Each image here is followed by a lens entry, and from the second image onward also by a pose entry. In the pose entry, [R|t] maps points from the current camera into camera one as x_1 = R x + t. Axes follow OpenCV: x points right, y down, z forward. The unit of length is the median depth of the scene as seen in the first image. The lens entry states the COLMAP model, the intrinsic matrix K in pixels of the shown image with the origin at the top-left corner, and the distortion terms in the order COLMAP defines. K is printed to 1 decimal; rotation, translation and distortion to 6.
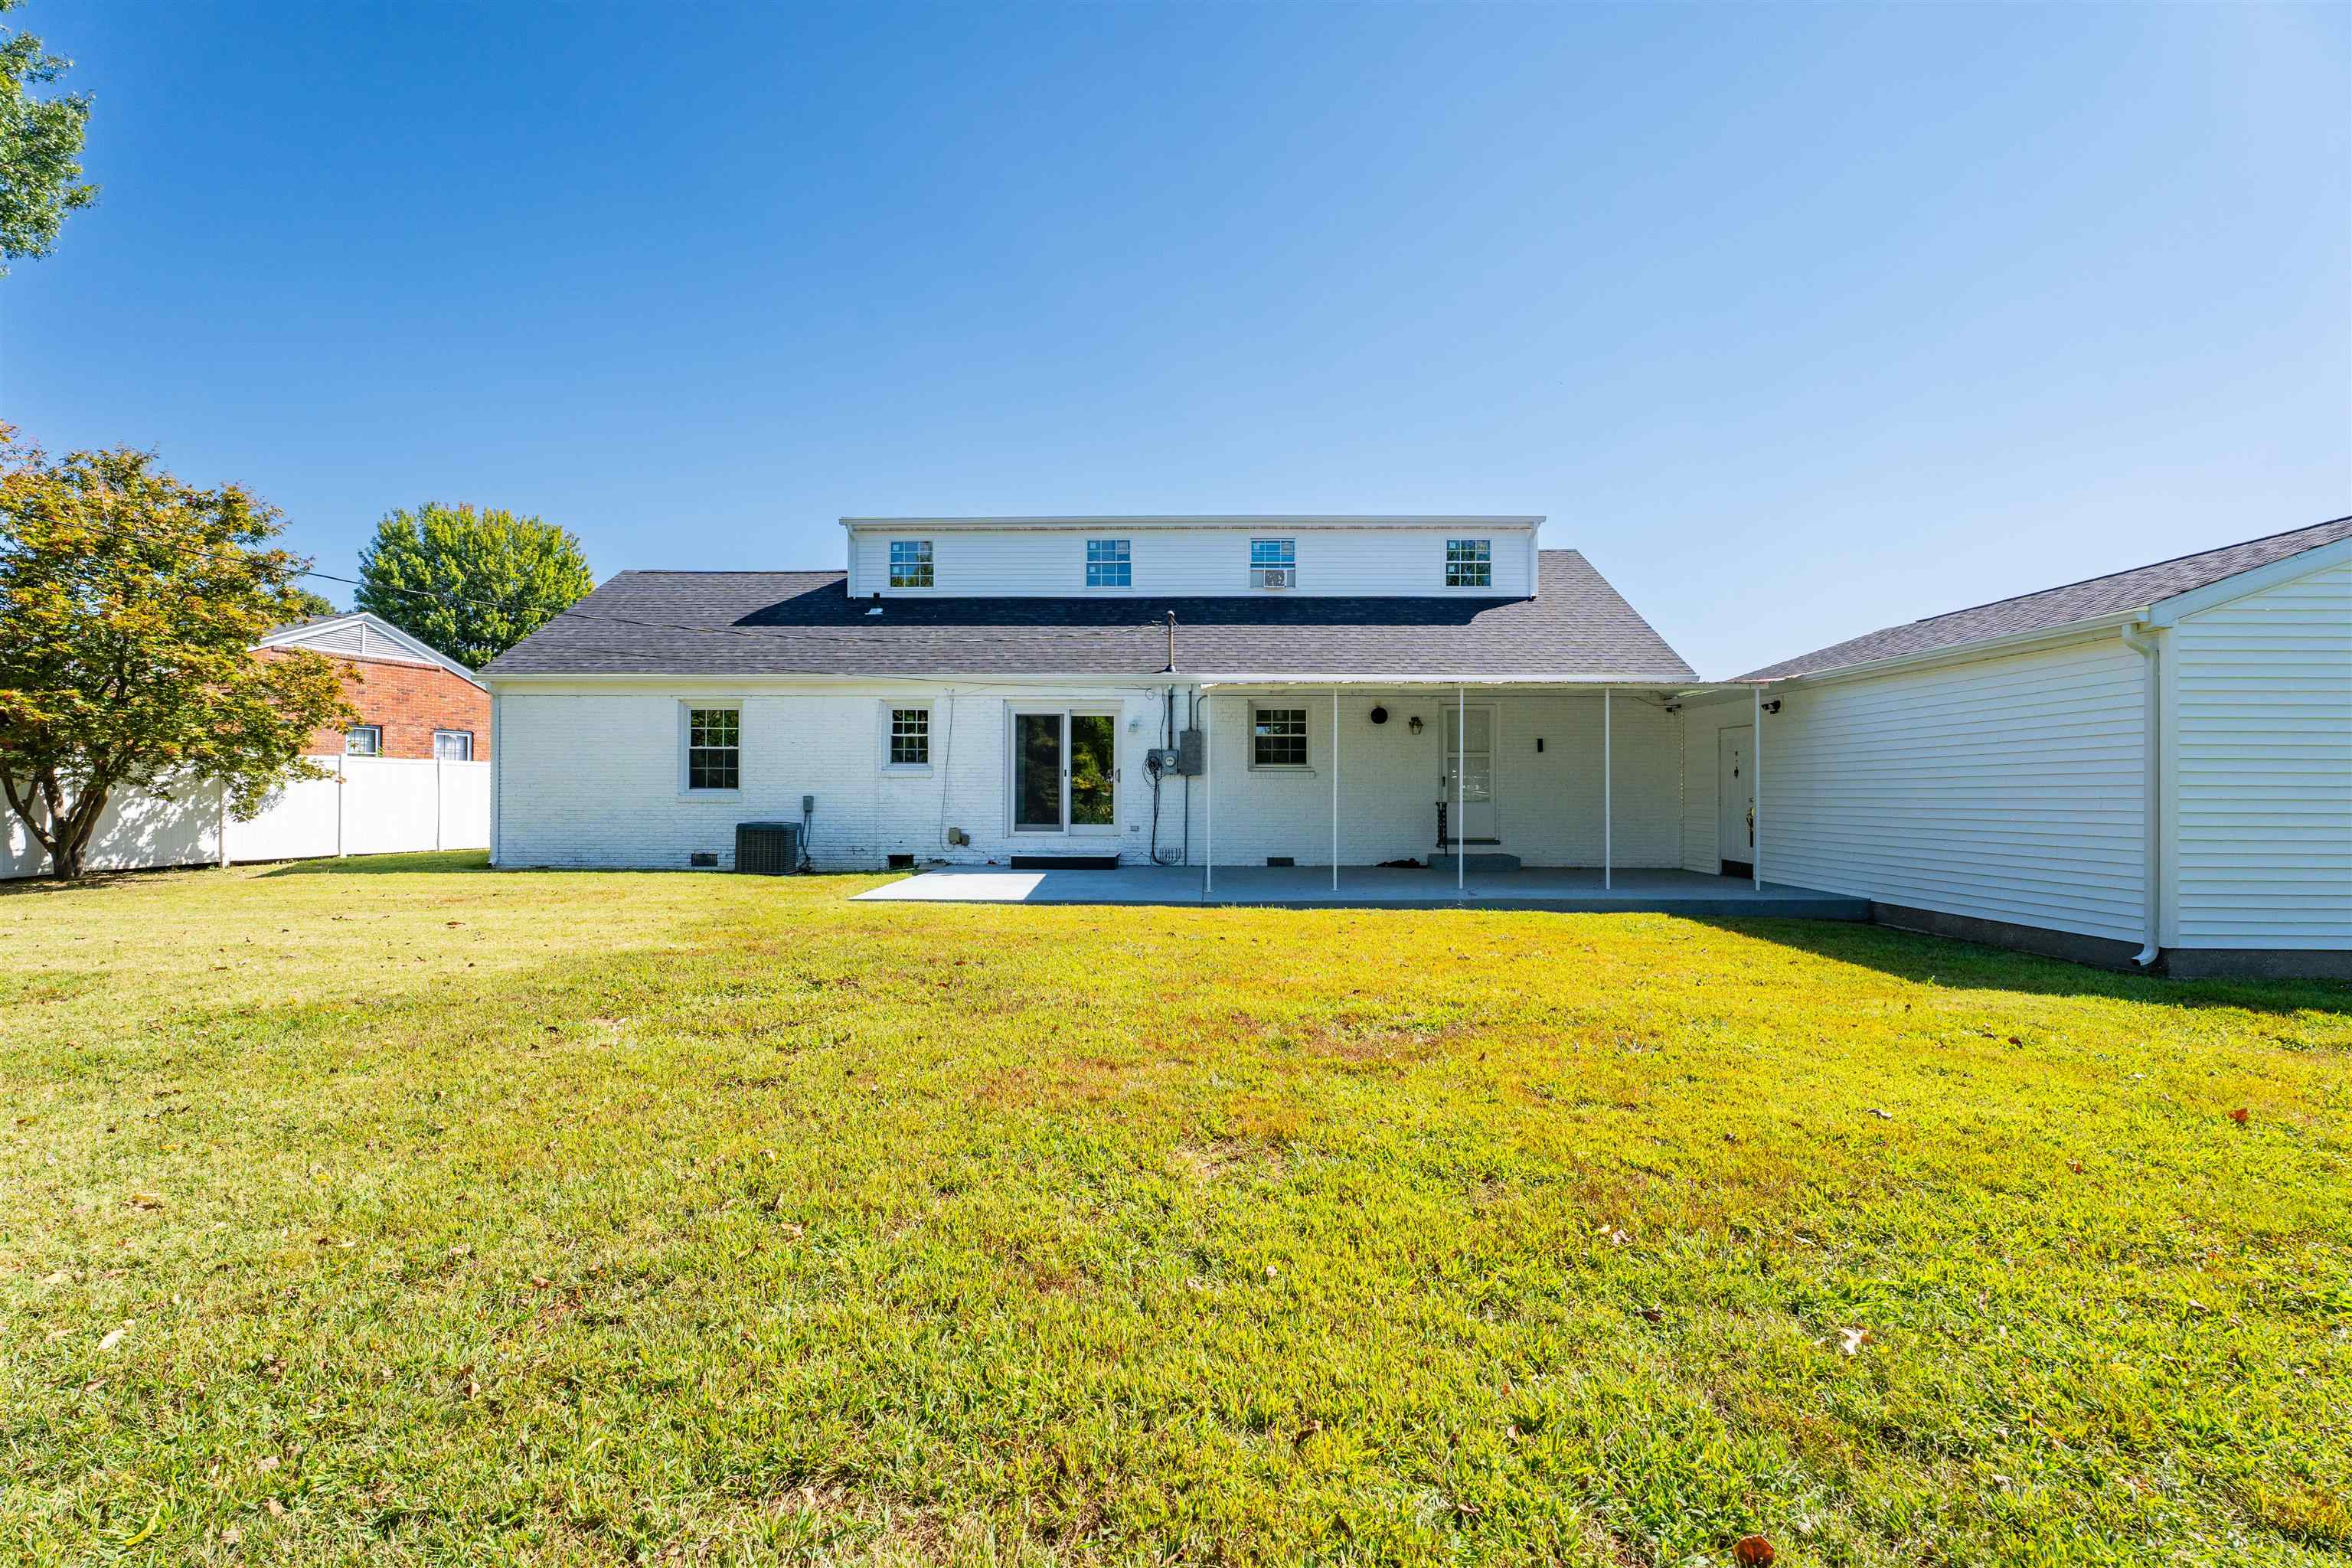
lens RADIAL K [[1096.8, 0, 1188.8], [0, 1096.8, 795.0], [0, 0, 1]] dist [-0.002674, -0.000125]
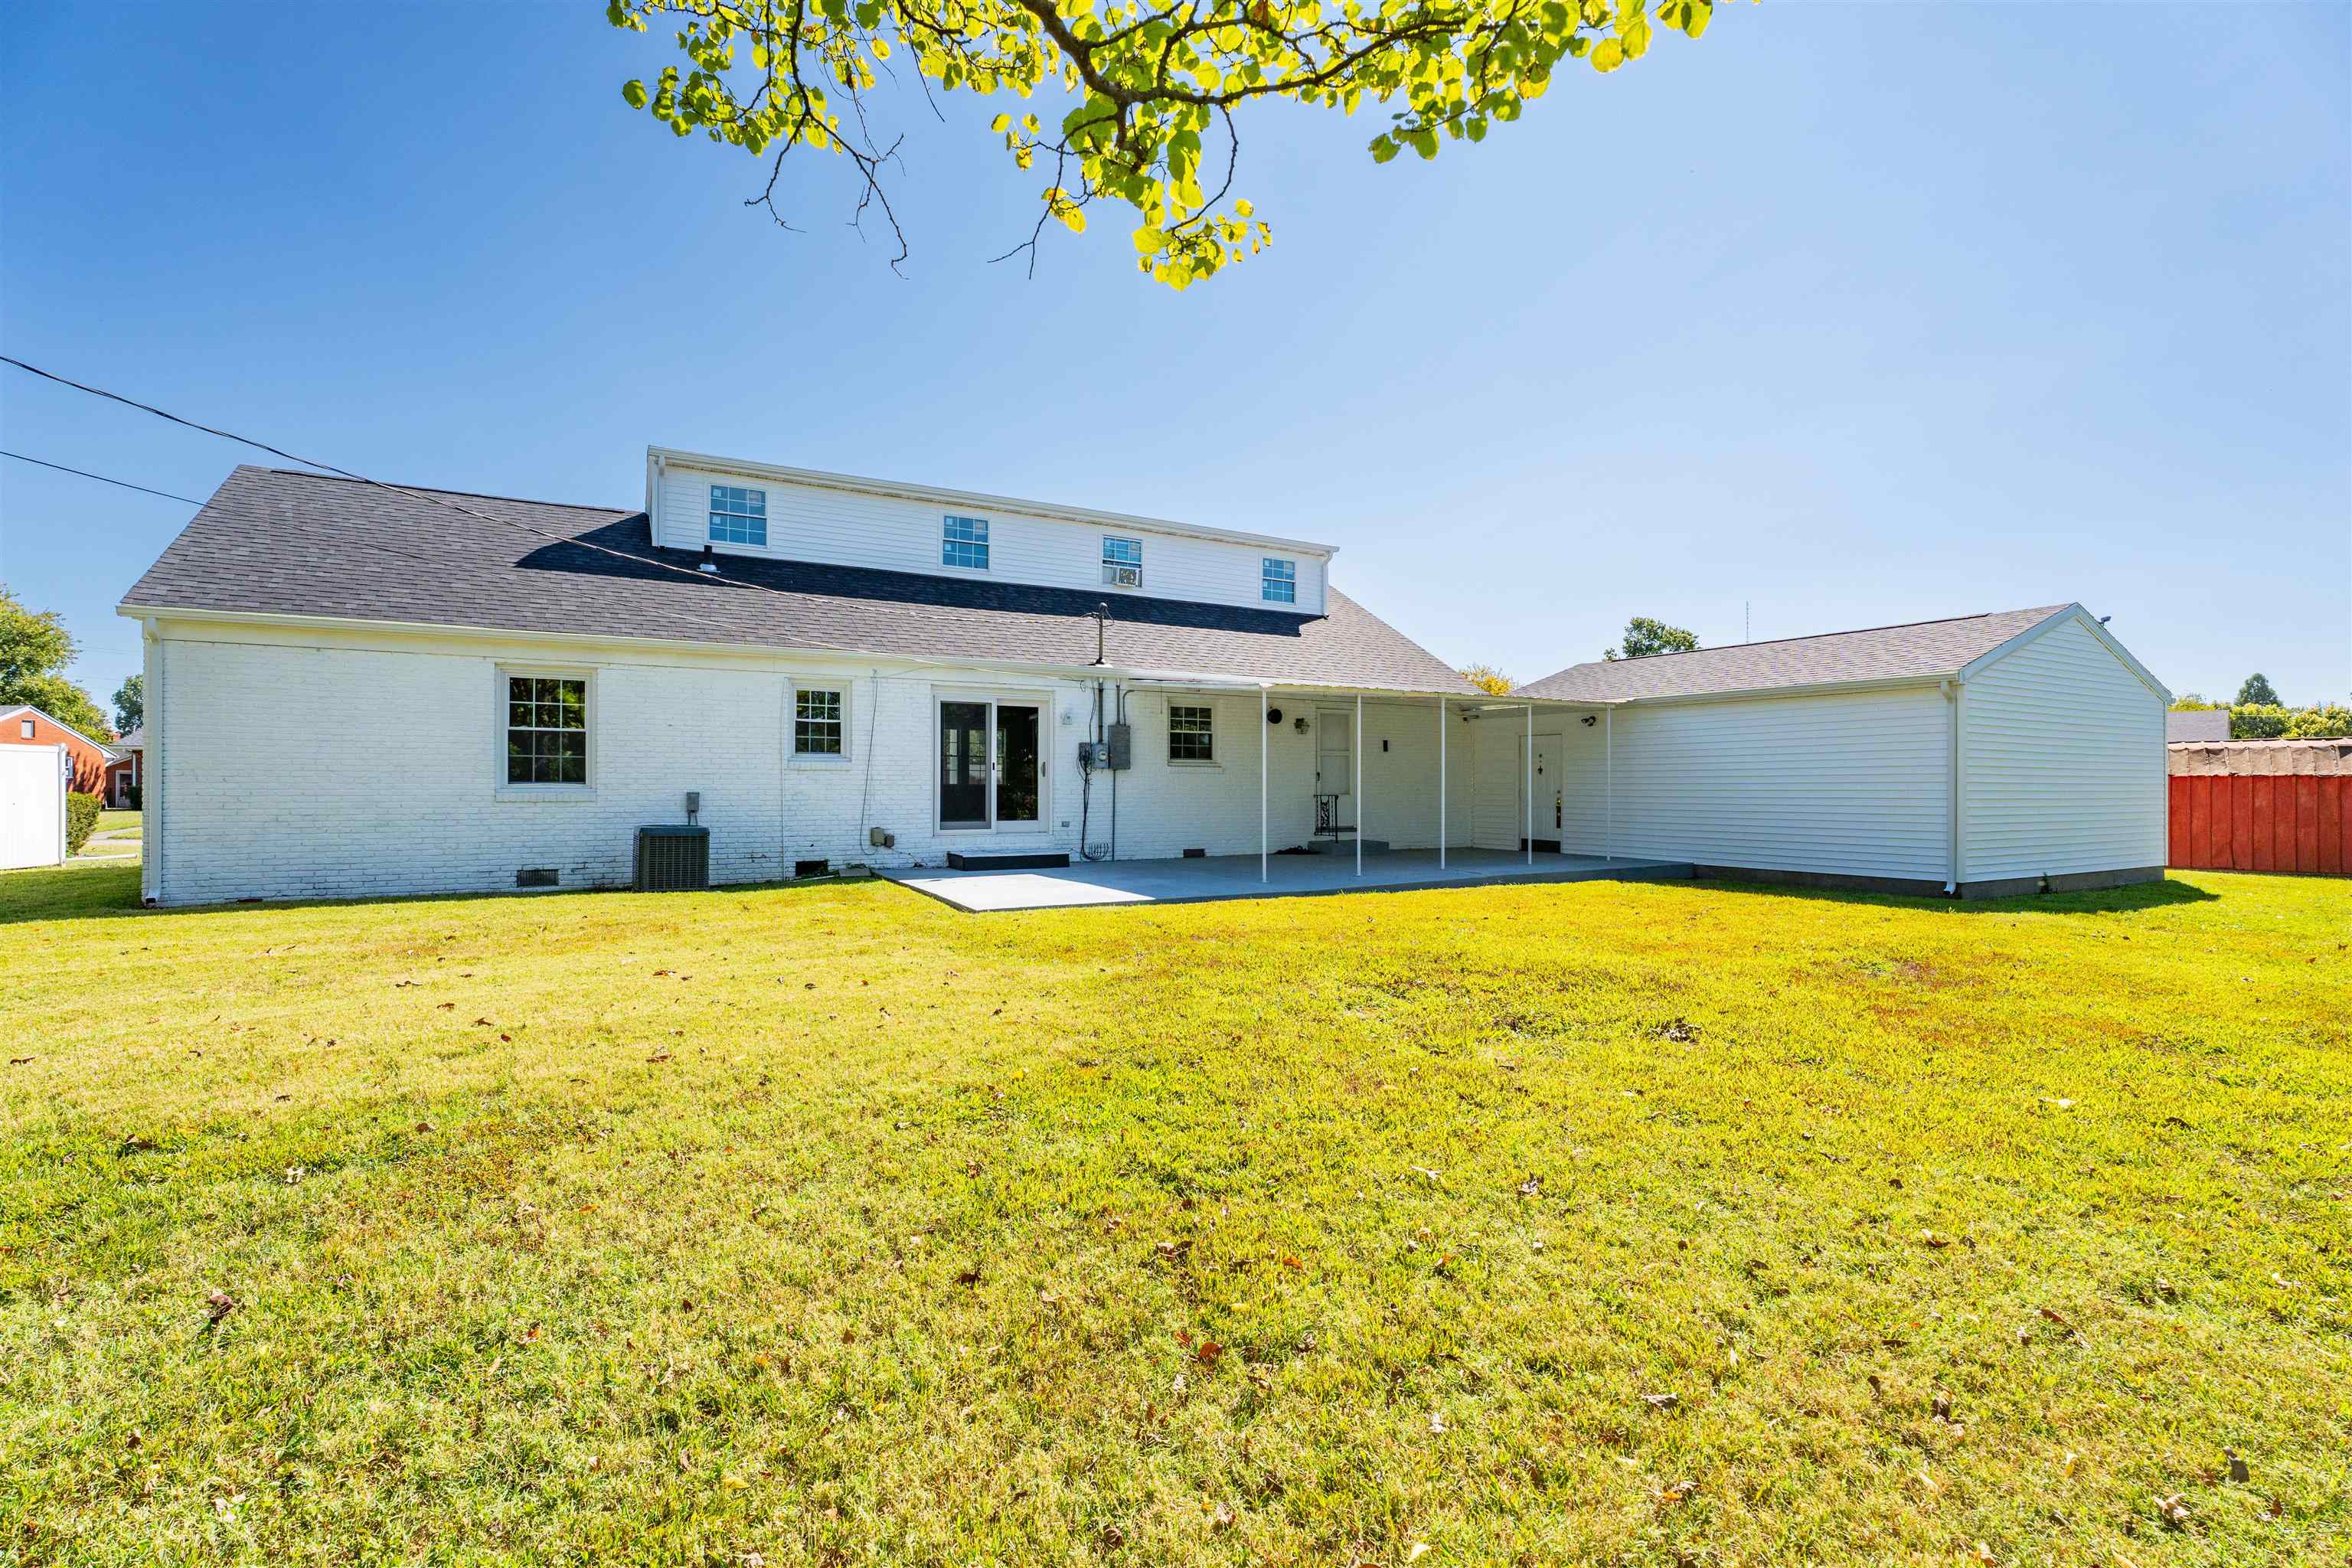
lens RADIAL K [[1090.1, 0, 1157.9], [0, 1090.1, 788.4], [0, 0, 1]] dist [0.003359, 0.000290]
pose [[0.845095, -0.003203, 0.534607, -0.489372], [0.002768, 0.999995, 0.001617, -0.002287], [-0.534609, 0.000113, 0.845099, 0.140194]]
